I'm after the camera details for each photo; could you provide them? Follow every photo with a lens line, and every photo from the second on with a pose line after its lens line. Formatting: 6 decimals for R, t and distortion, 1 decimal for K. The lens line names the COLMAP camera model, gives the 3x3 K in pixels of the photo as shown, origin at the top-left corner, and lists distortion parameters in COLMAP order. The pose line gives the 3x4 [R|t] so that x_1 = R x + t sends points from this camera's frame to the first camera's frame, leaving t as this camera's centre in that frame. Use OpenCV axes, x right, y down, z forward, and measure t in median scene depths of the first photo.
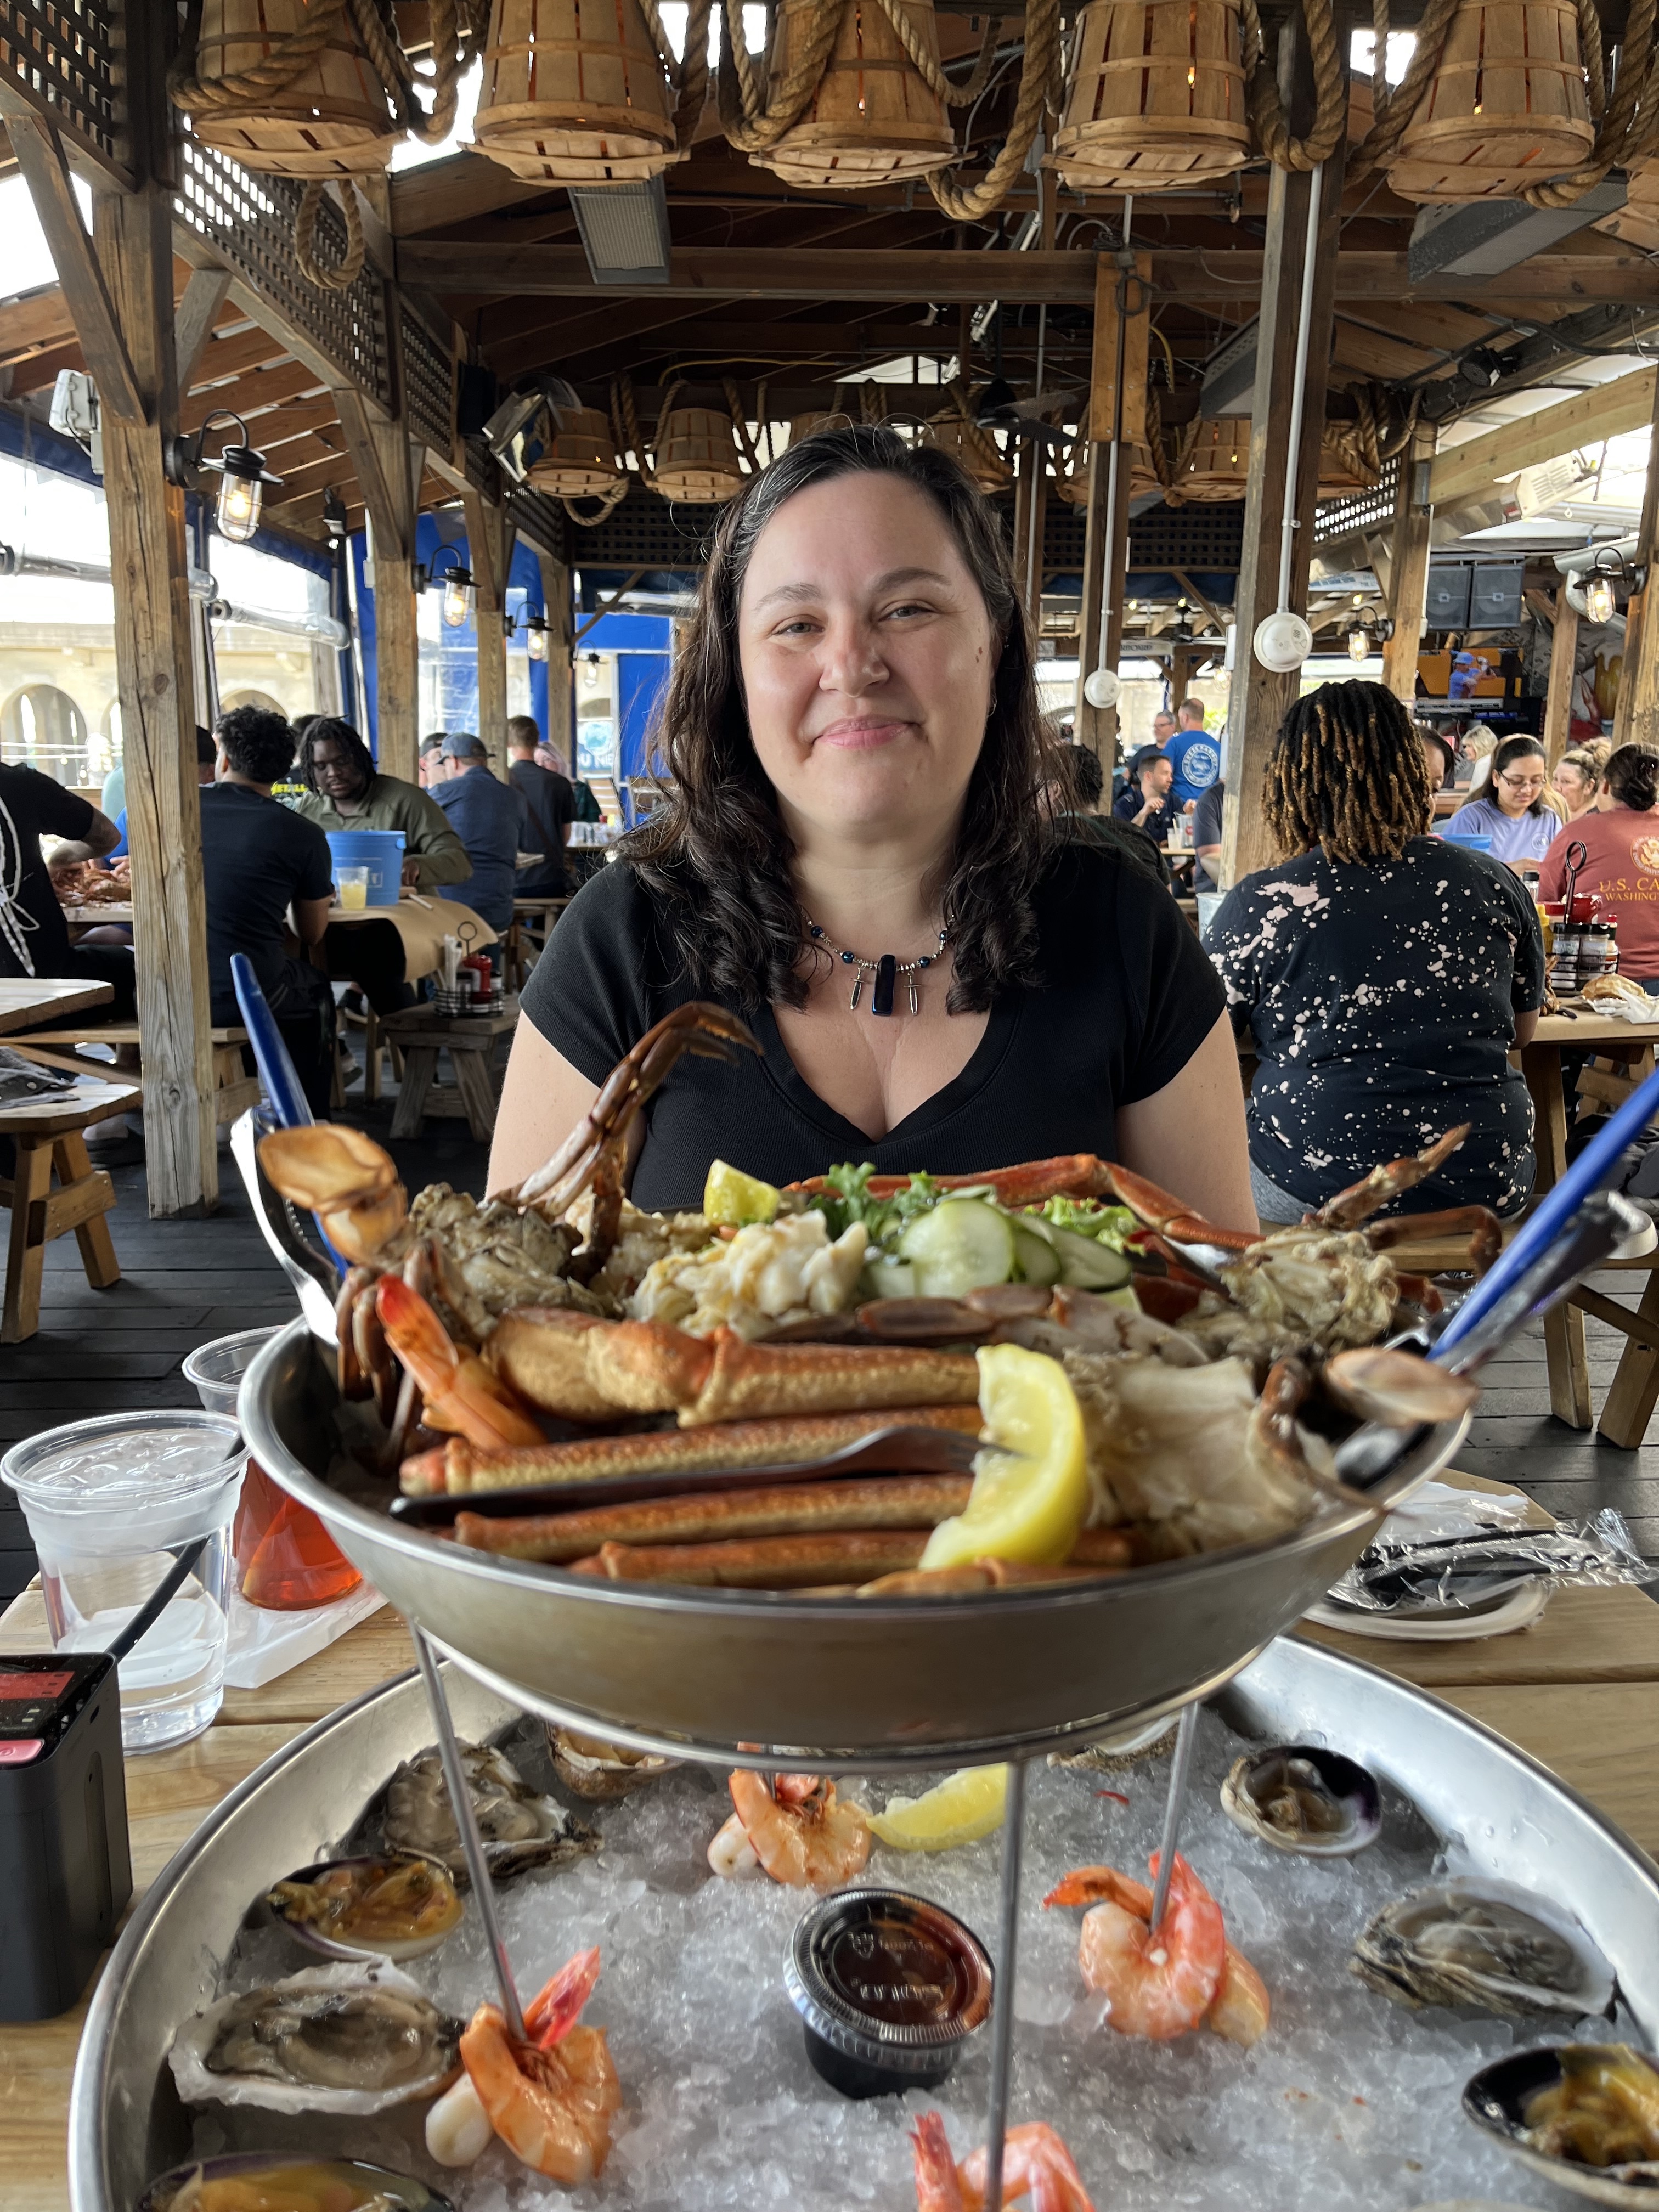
lens RADIAL K [[1702.8, 0, 784.9], [0, 1702.8, 990.5], [0, 0, 1]] dist [0.059960, -0.089794]
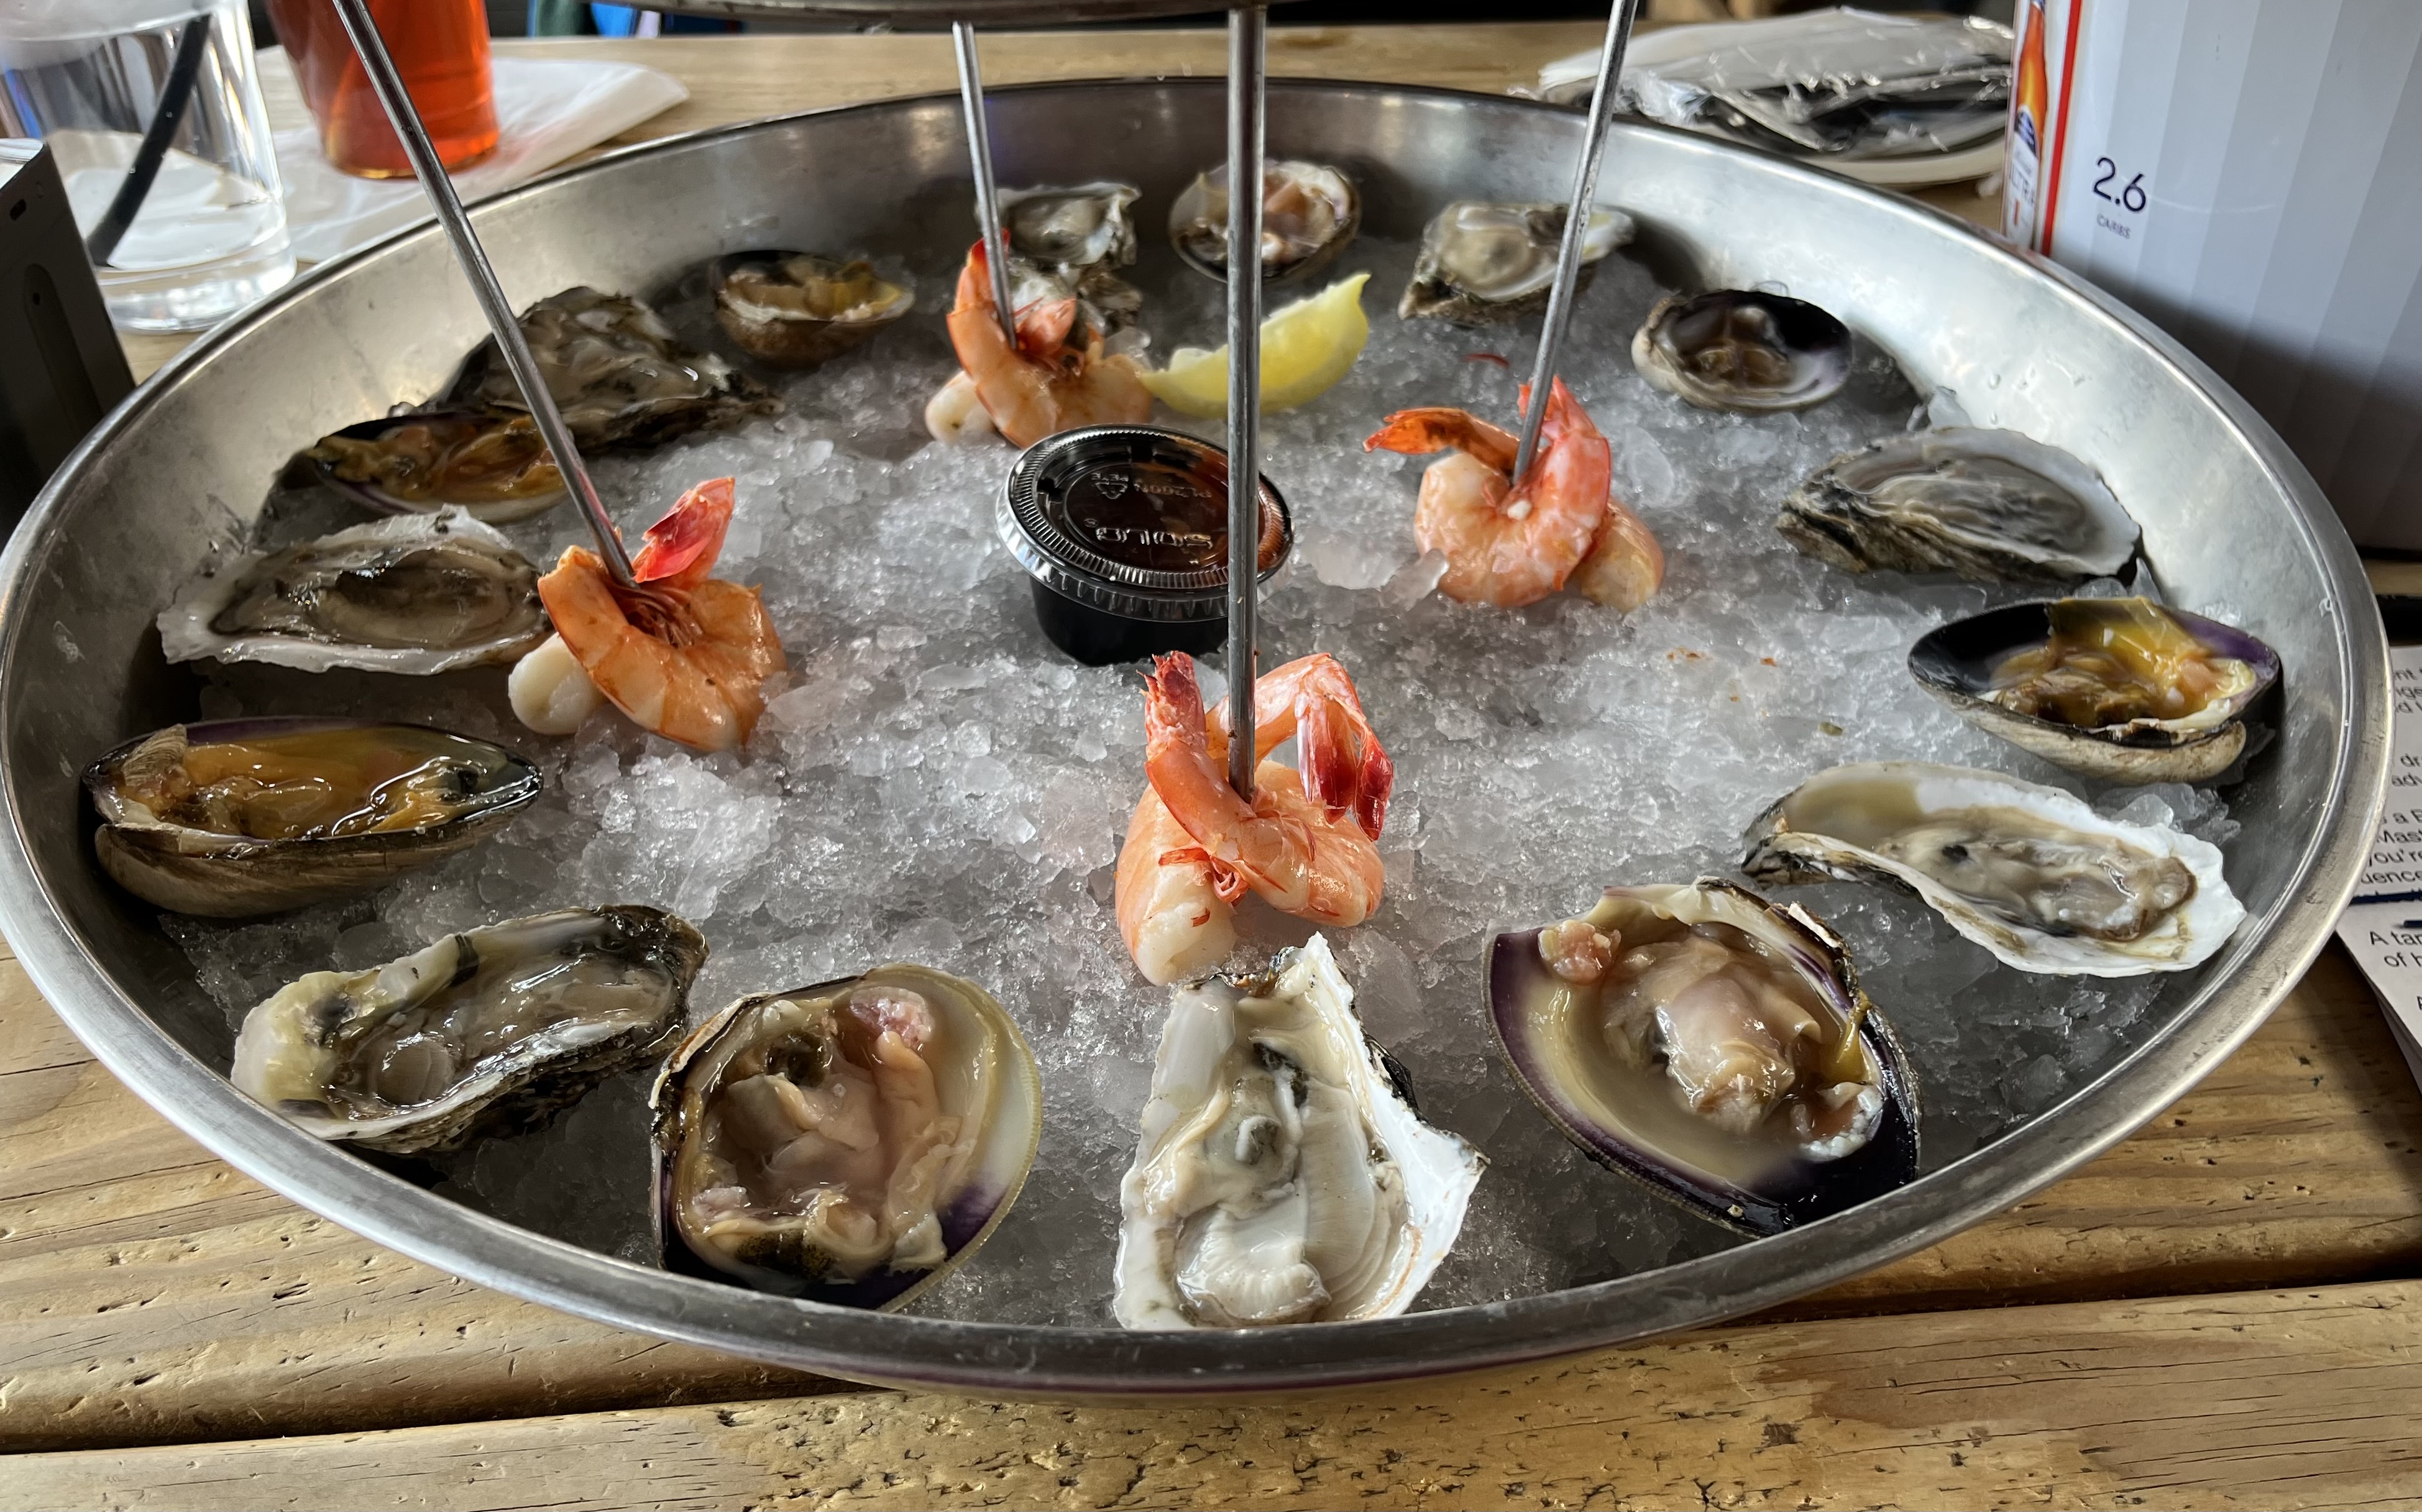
lens RADIAL K [[1981.7, 0, 1206.4], [0, 1981.7, 763.1], [0, 0, 1]] dist [-0.000735, -0.003801]
pose [[0.999964, -0.006004, -0.005964, 0.089806], [0.008147, 0.873504, 0.486749, 0.247720], [0.002287, -0.486780, 0.873522, 0.210143]]
